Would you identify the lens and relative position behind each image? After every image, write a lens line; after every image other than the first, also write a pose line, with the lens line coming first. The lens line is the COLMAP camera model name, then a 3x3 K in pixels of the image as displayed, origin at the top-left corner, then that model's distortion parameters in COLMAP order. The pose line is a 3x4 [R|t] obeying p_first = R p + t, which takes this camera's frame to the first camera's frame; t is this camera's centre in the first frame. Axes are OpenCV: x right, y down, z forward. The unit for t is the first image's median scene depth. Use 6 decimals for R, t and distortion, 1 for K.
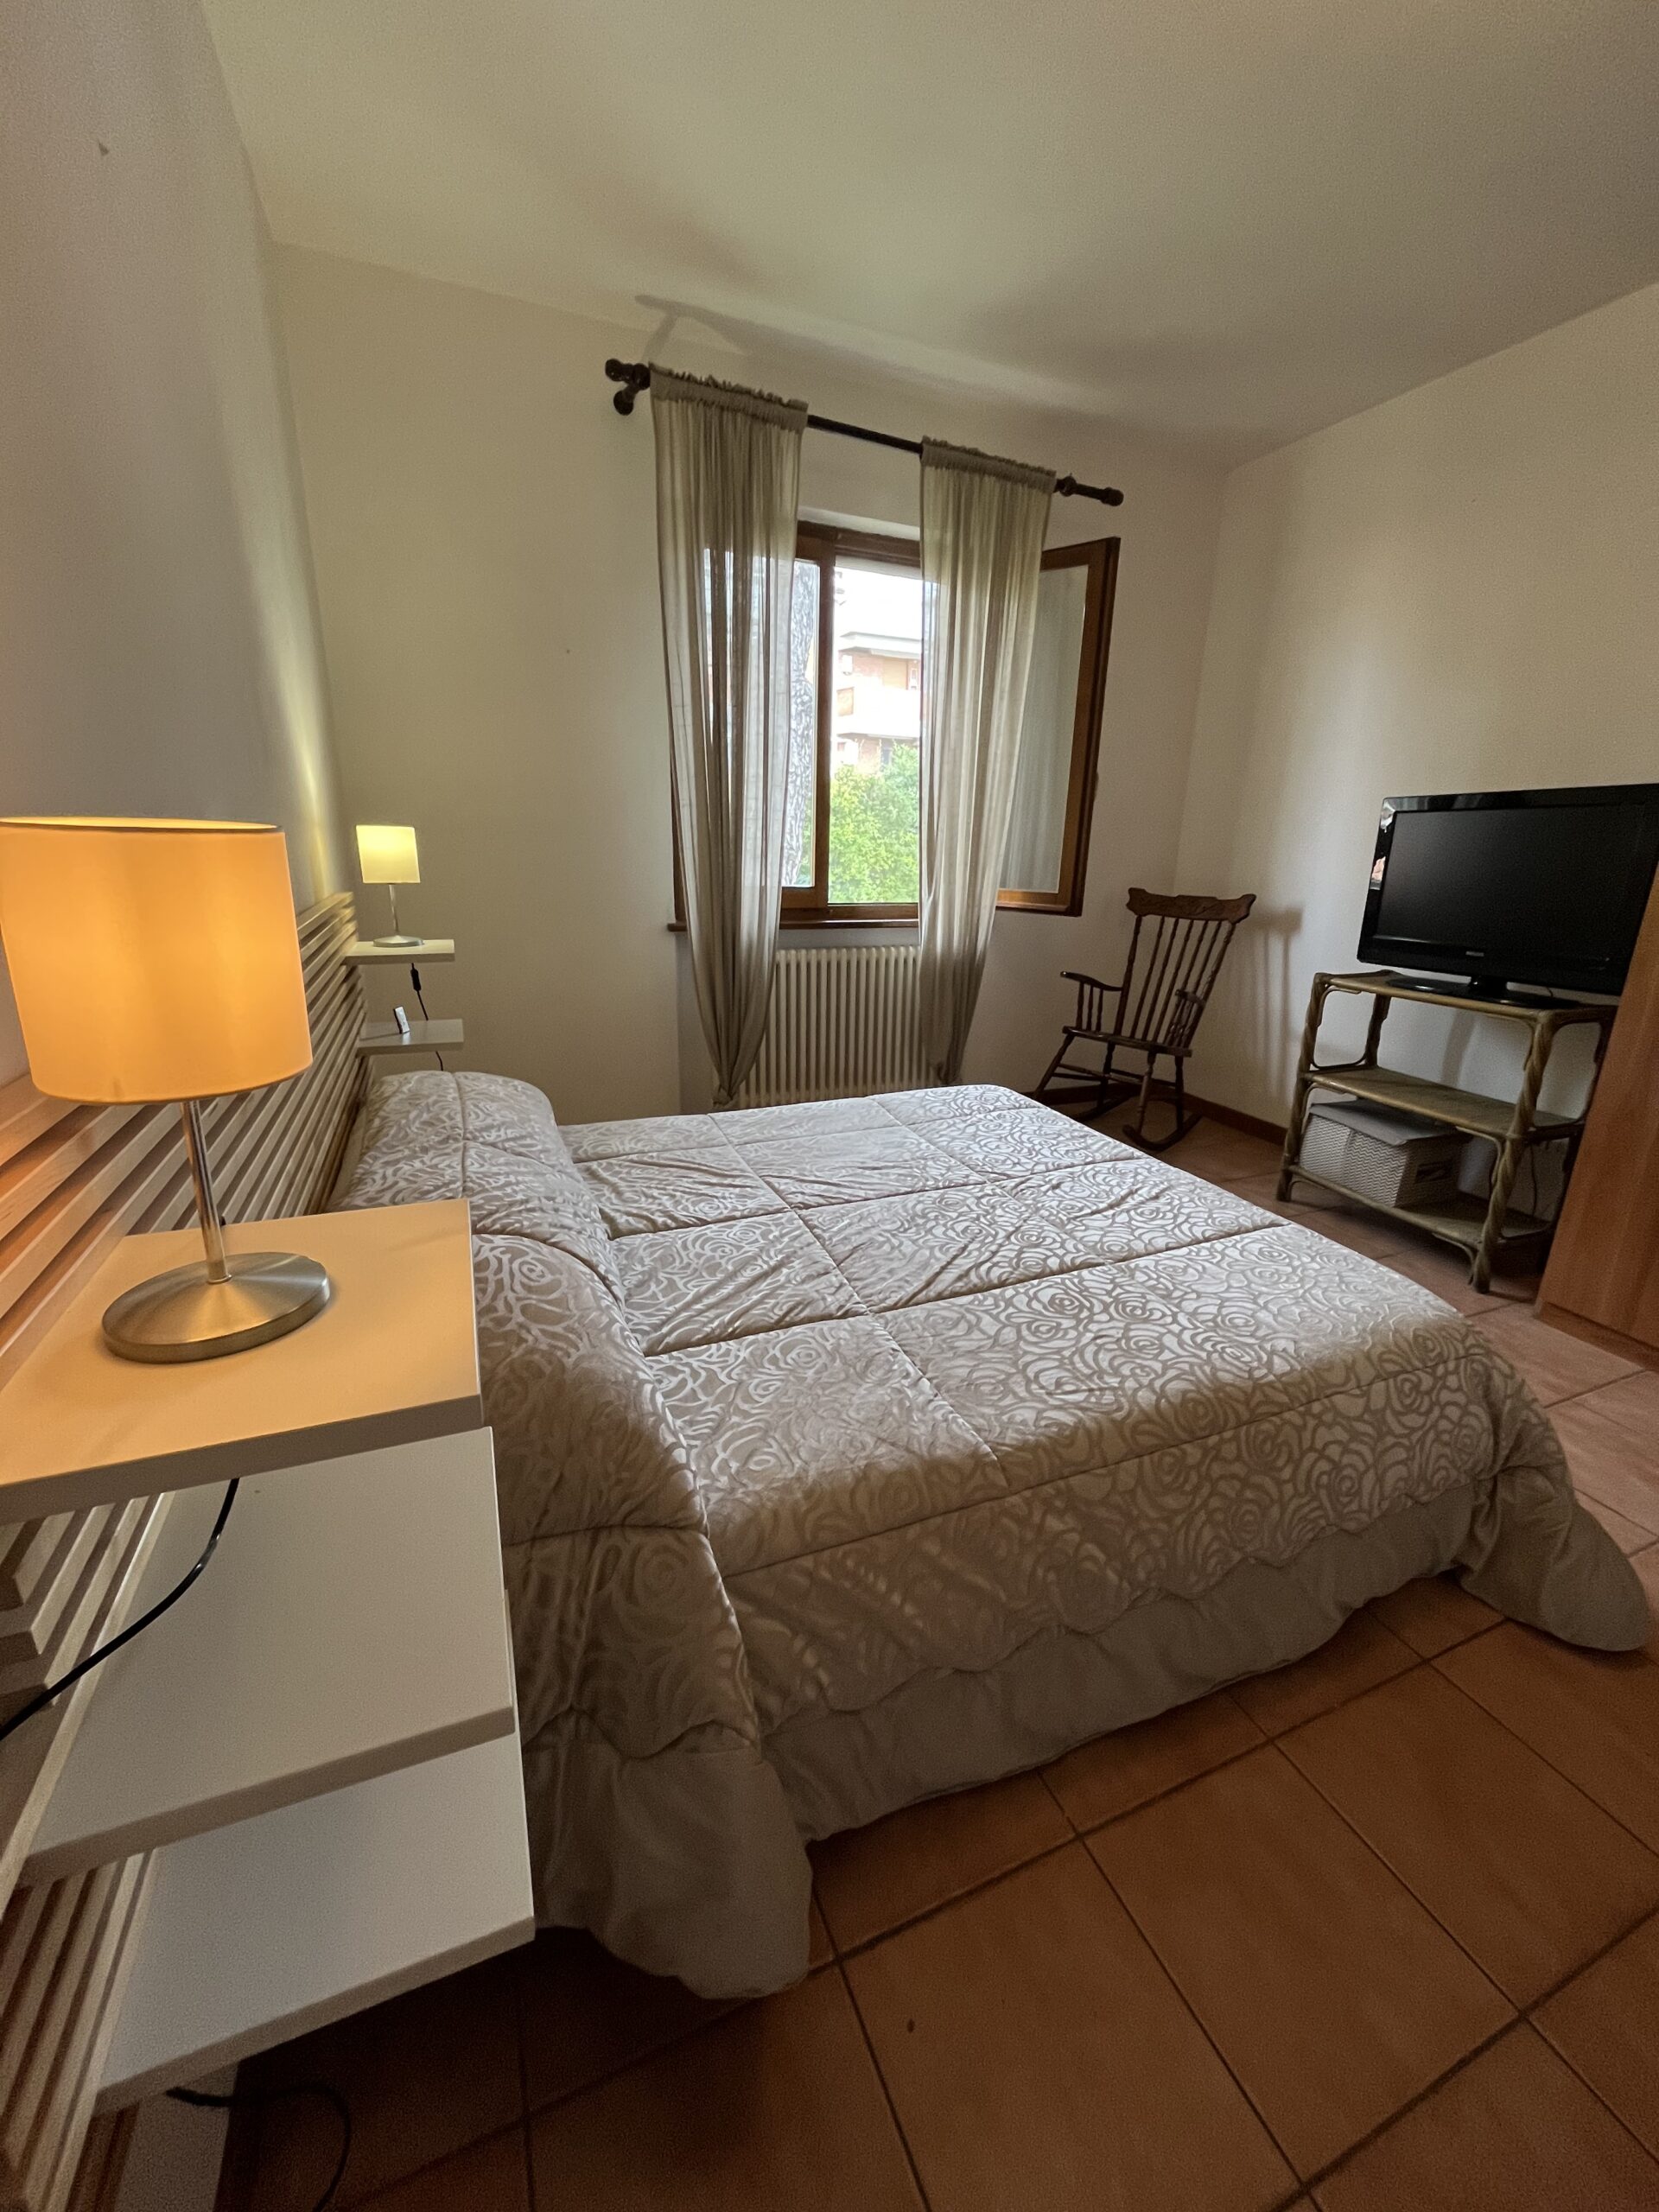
lens RADIAL K [[888.9, 0, 834.7], [0, 888.9, 1103.9], [0, 0, 1]] dist [-0.003371, 0.000850]
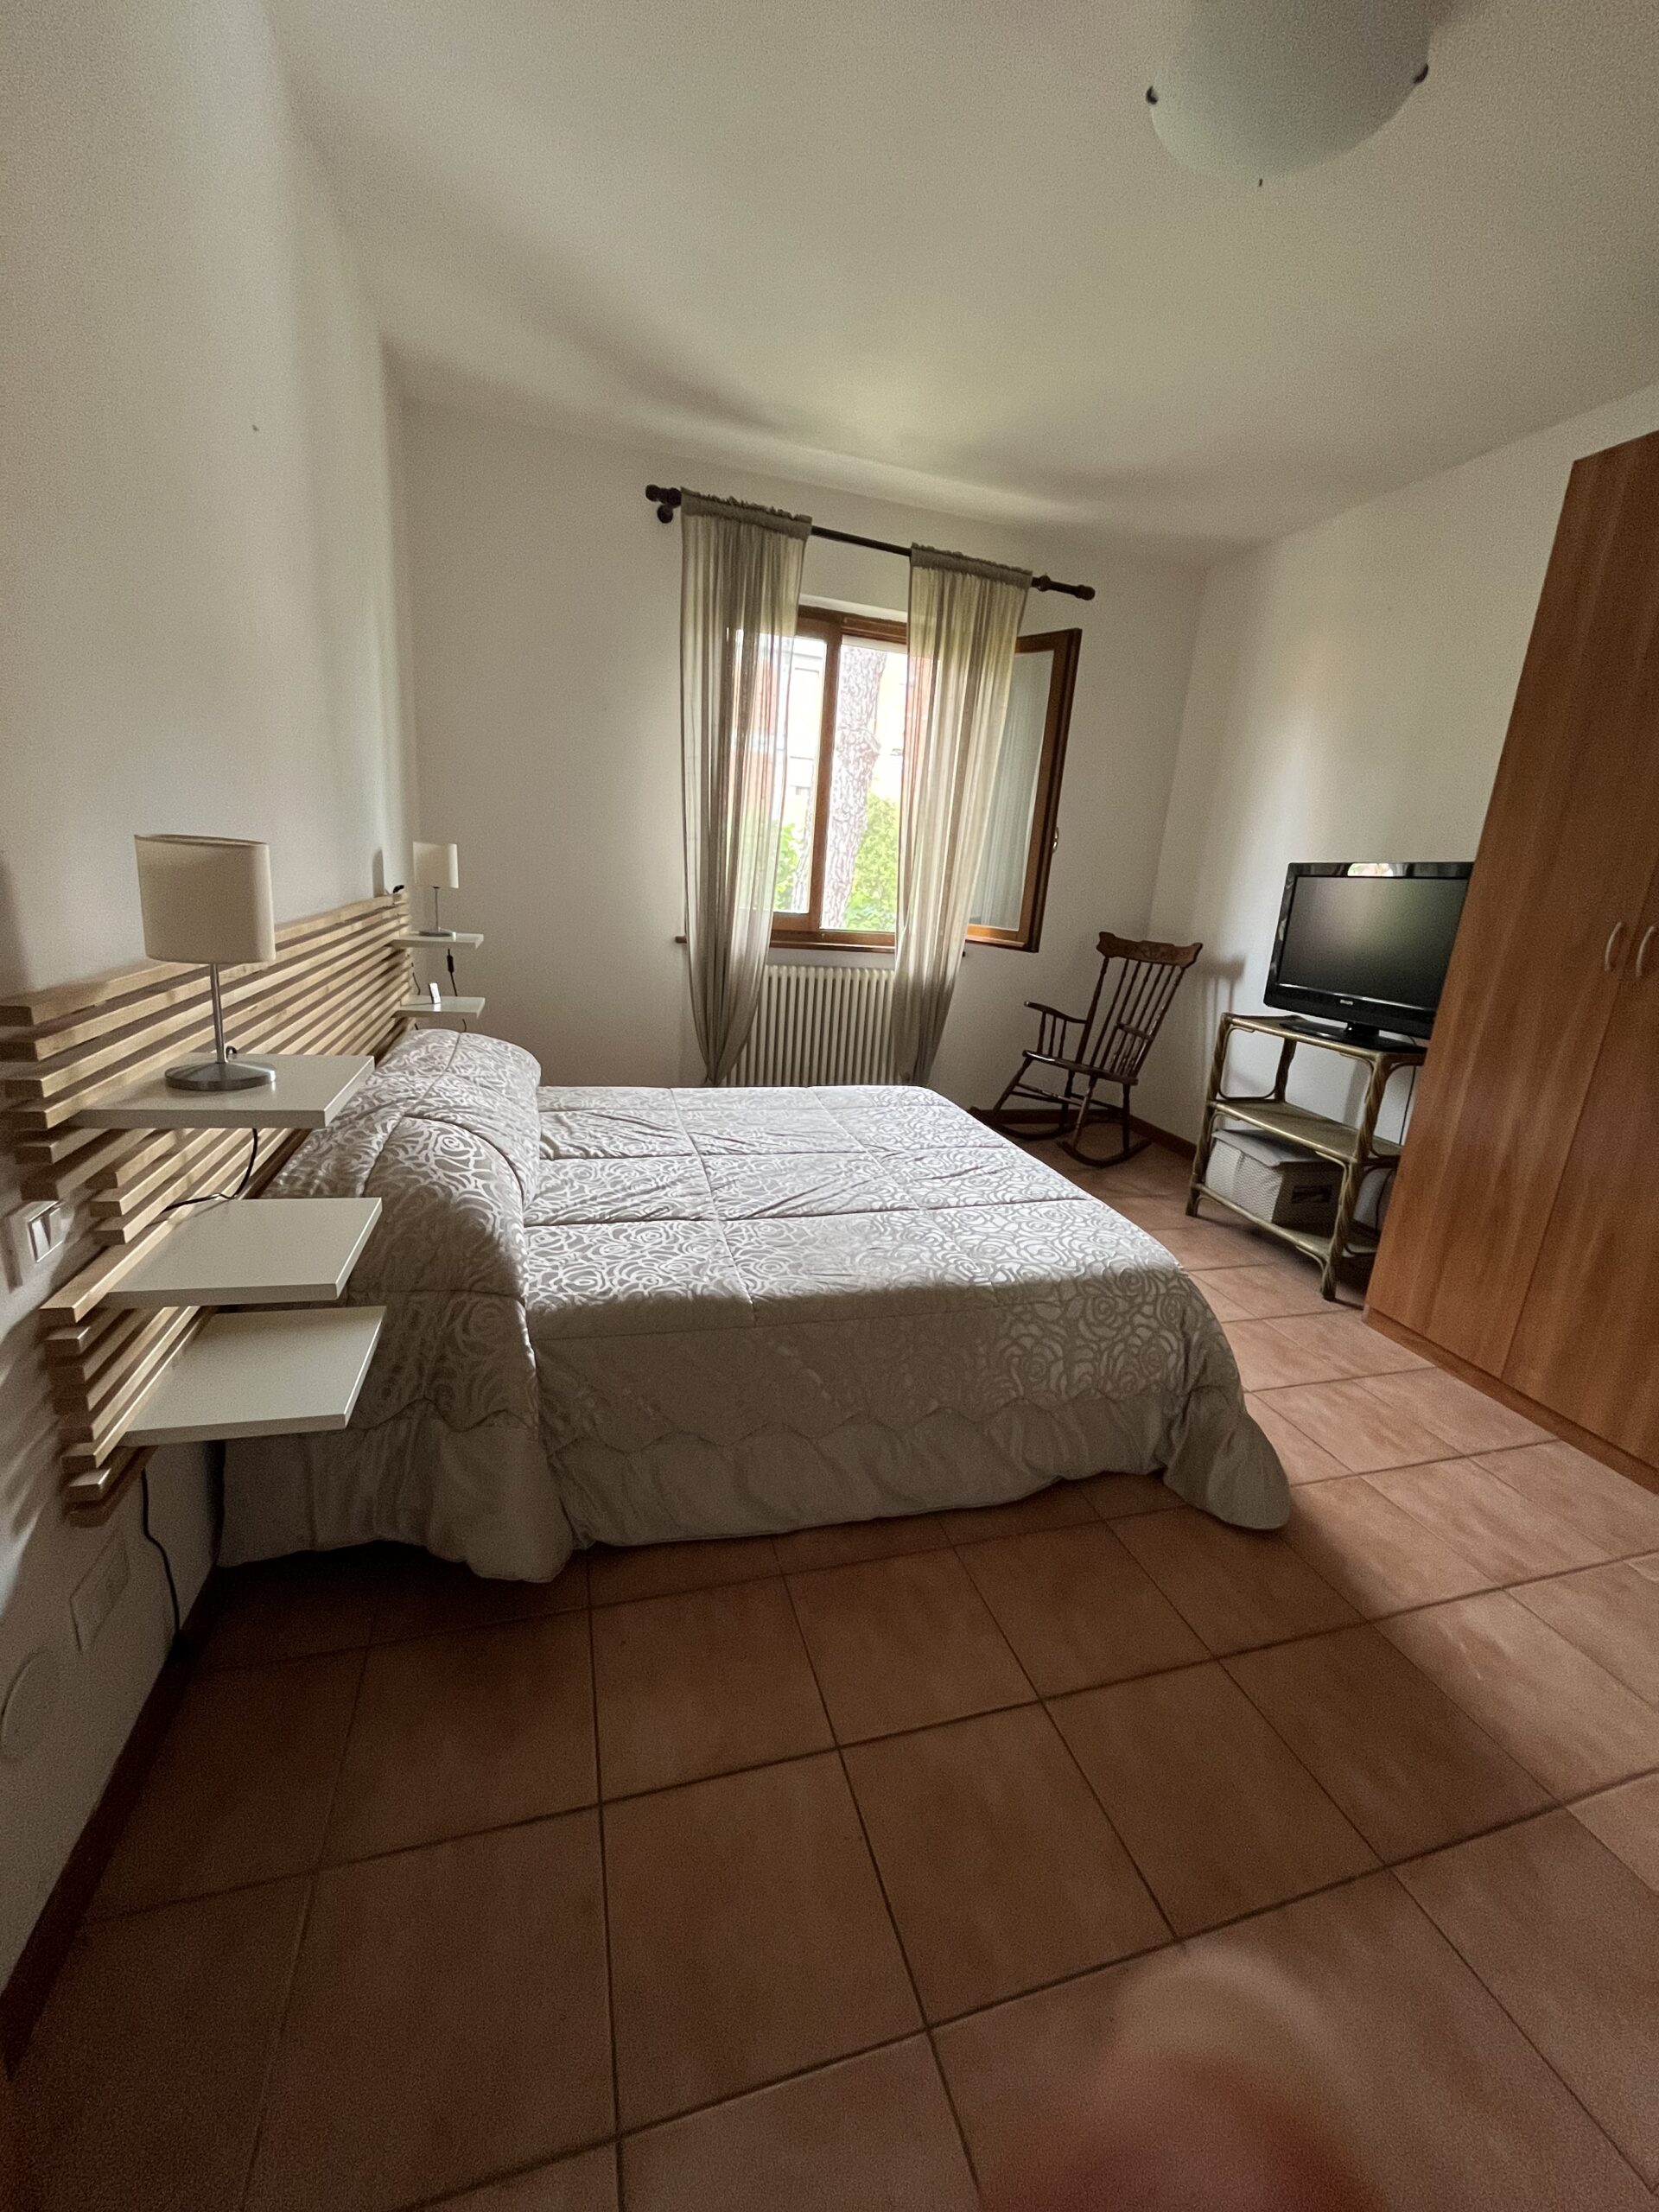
lens RADIAL K [[888.9, 0, 834.2], [0, 888.9, 1105.2], [0, 0, 1]] dist [-0.003371, 0.000850]
pose [[0.992571, 0.078043, -0.093336, 0.208791], [-0.081337, 0.996172, -0.032019, 0.058099], [0.090479, 0.039372, 0.995120, -0.207951]]
